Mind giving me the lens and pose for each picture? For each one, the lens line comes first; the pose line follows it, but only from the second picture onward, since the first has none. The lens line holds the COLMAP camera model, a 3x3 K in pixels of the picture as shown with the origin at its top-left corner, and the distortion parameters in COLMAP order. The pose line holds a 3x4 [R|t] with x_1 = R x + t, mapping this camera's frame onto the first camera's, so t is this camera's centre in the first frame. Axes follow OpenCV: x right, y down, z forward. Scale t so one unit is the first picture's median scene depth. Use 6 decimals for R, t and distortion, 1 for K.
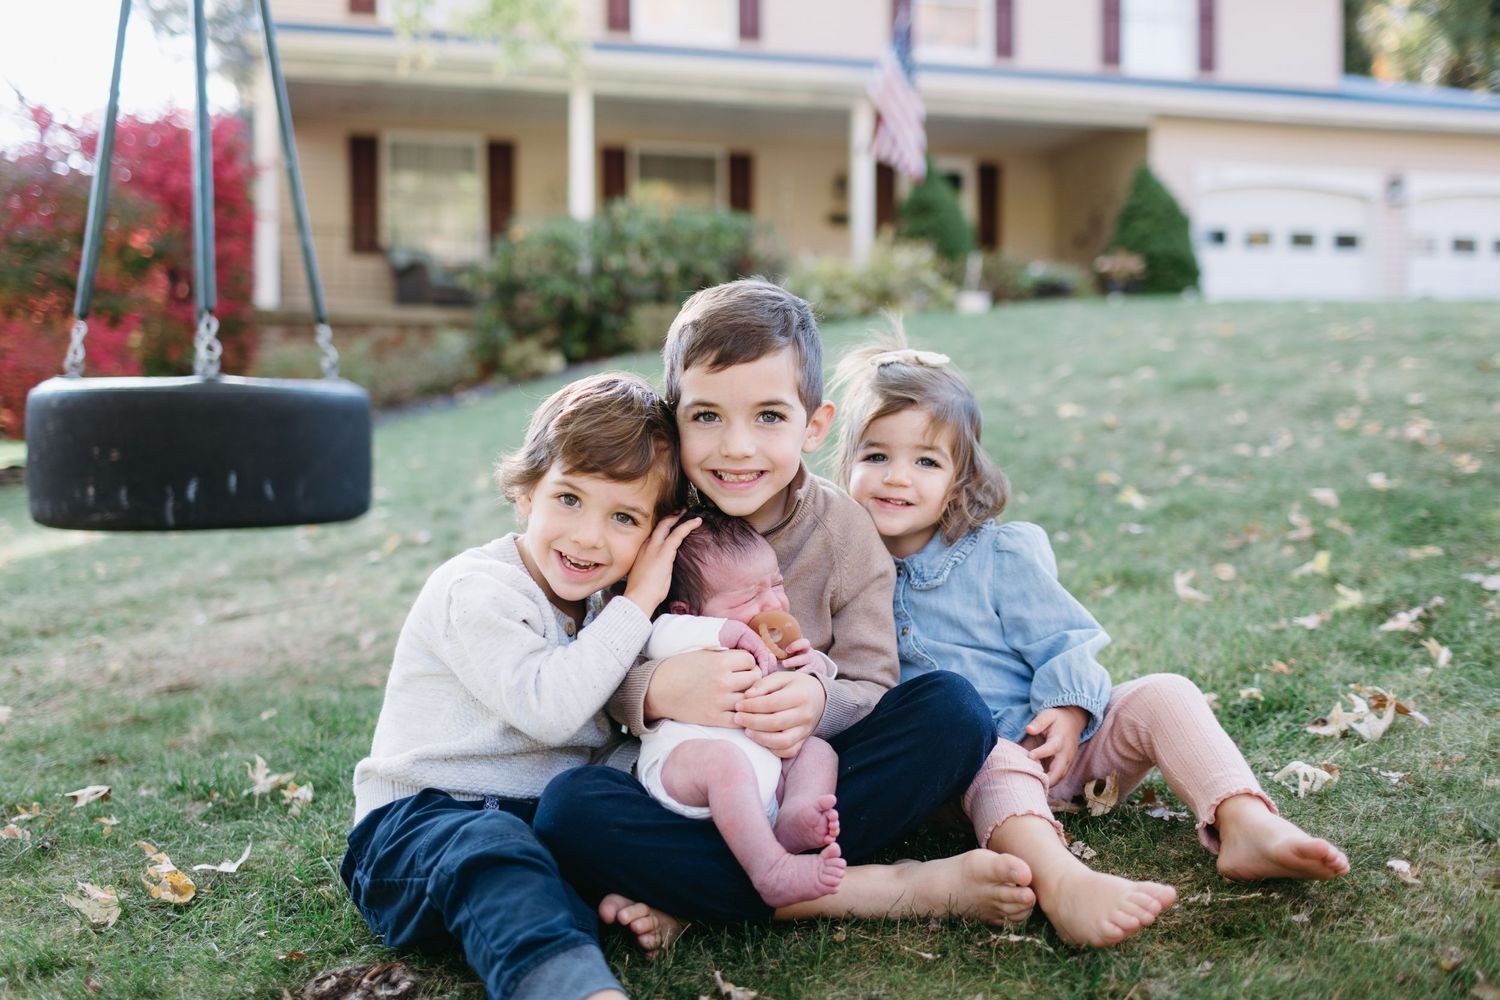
lens RADIAL K [[1558.4, 0, 750.0], [0, 1558.4, 500.0], [0, 0, 1]] dist [0.080030, -0.021148]
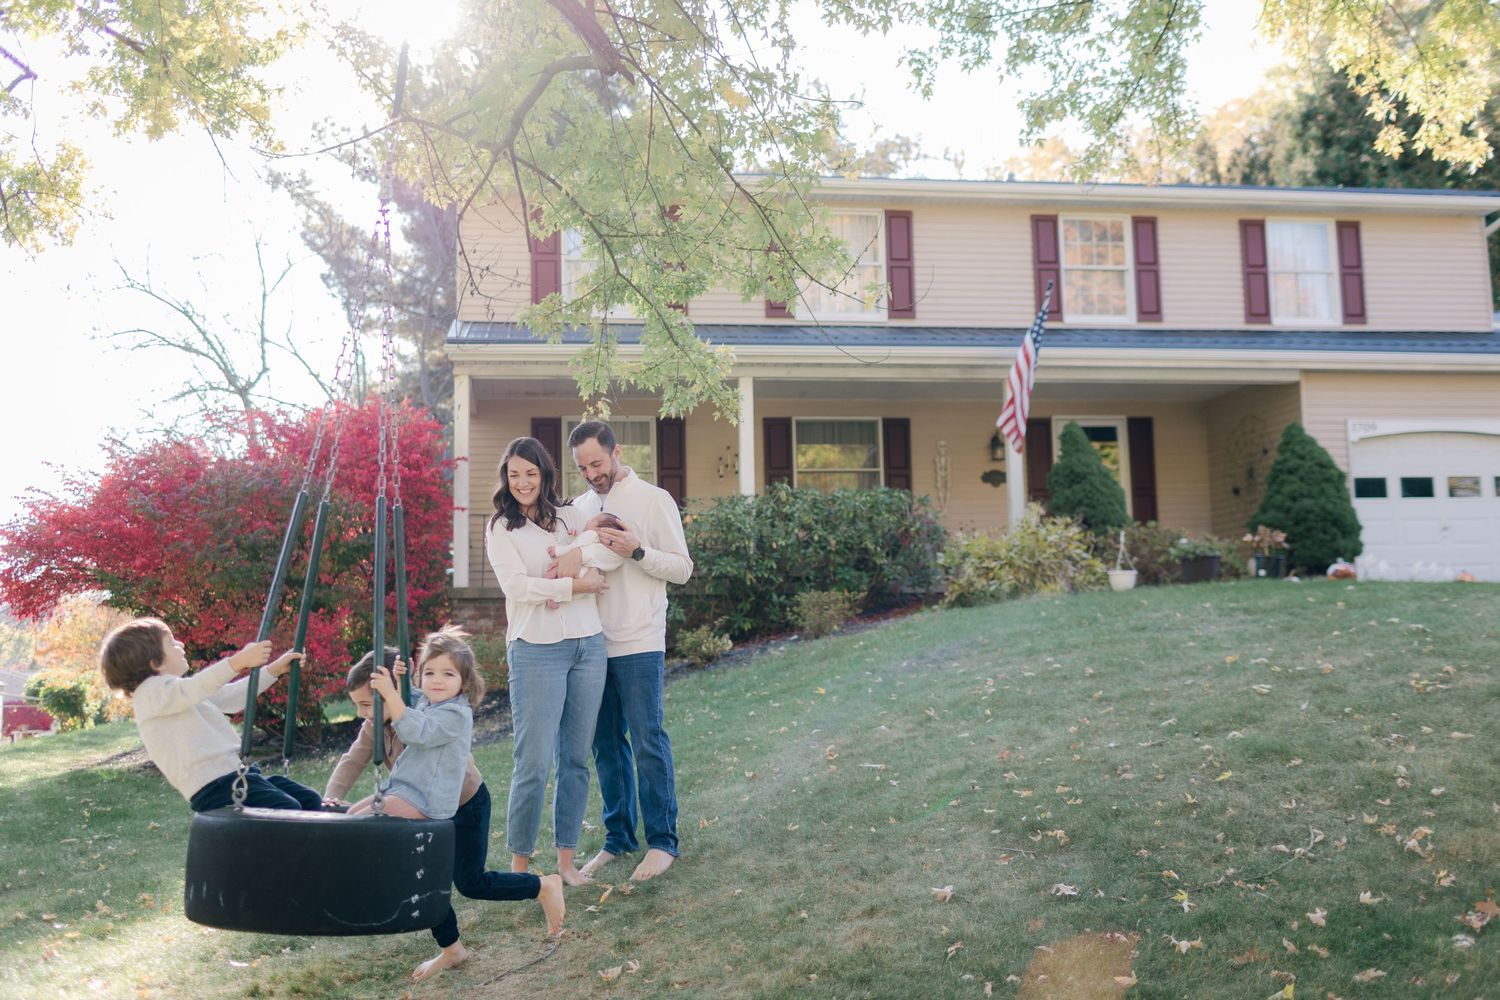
lens RADIAL K [[1558.4, 0, 750.0], [0, 1558.4, 500.0], [0, 0, 1]] dist [0.080030, -0.021148]
pose [[0.993811, -0.037729, -0.104480, 0.004199], [0.021588, 0.988220, -0.151508, -0.015509], [0.108965, 0.148315, 0.982919, -0.040621]]
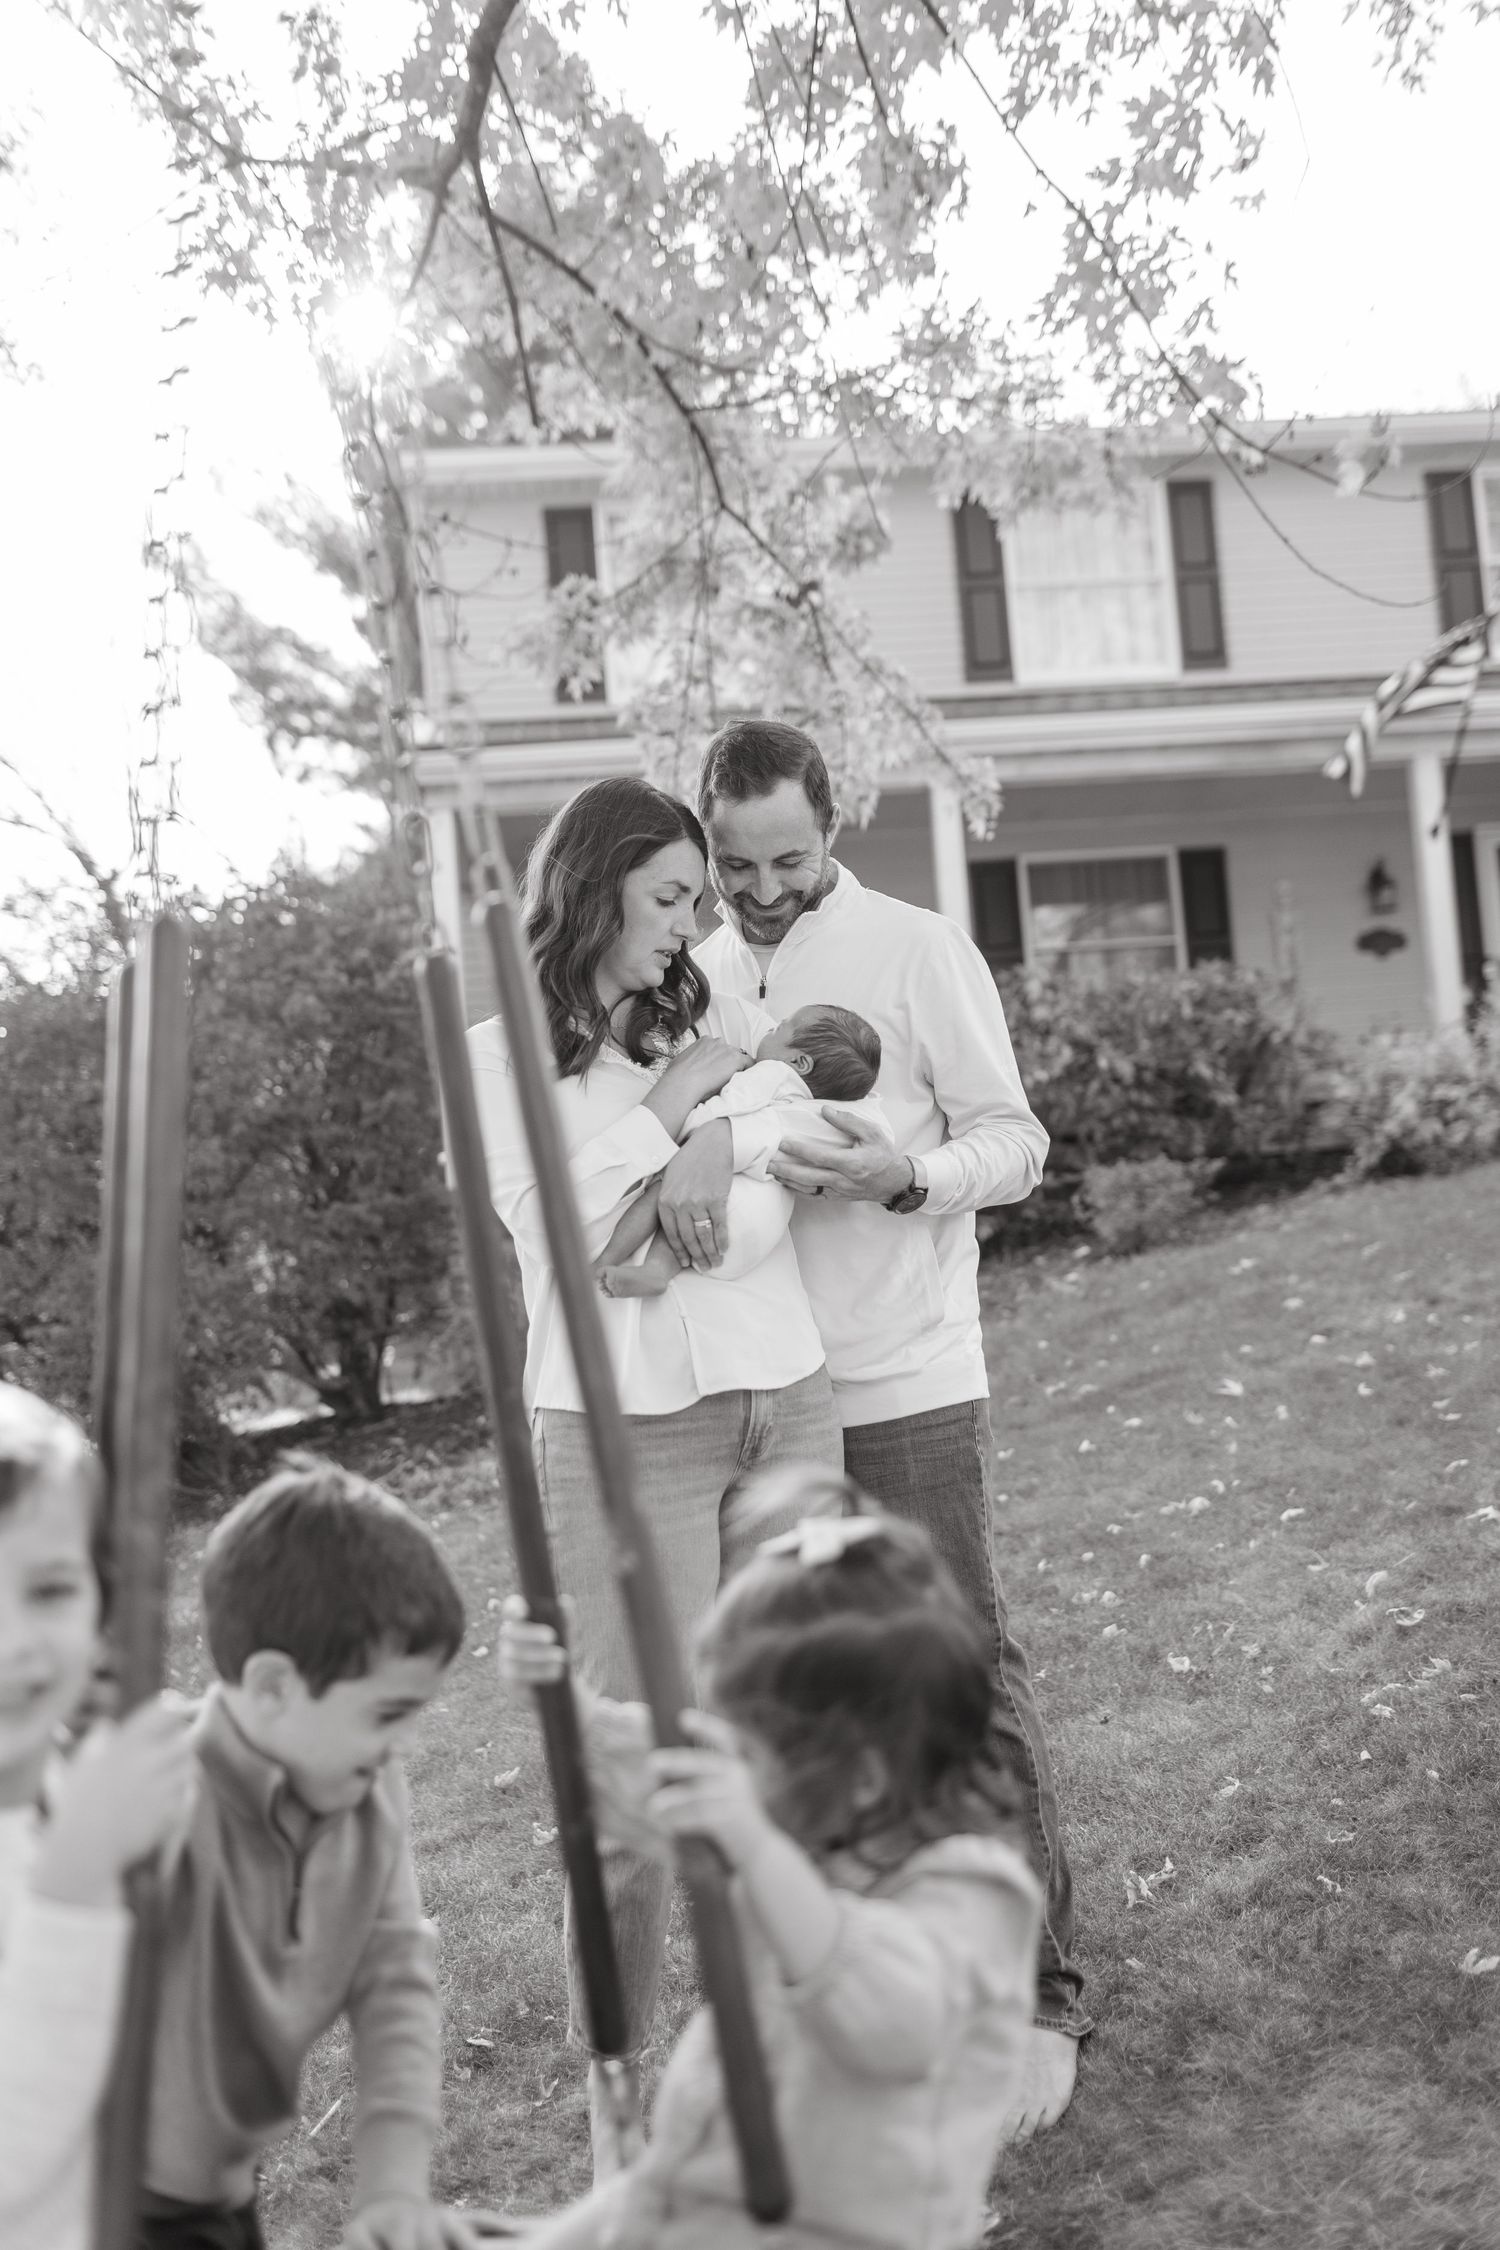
lens RADIAL K [[2337.6, 0, 750.0], [0, 2337.6, 1125.0], [0, 0, 1]] dist [0.080030, -0.021148]
pose [[0.981019, -0.087435, -0.173078, -0.038305], [0.068496, 0.991284, -0.112534, -0.036665], [0.181409, 0.098543, 0.978458, 0.128777]]
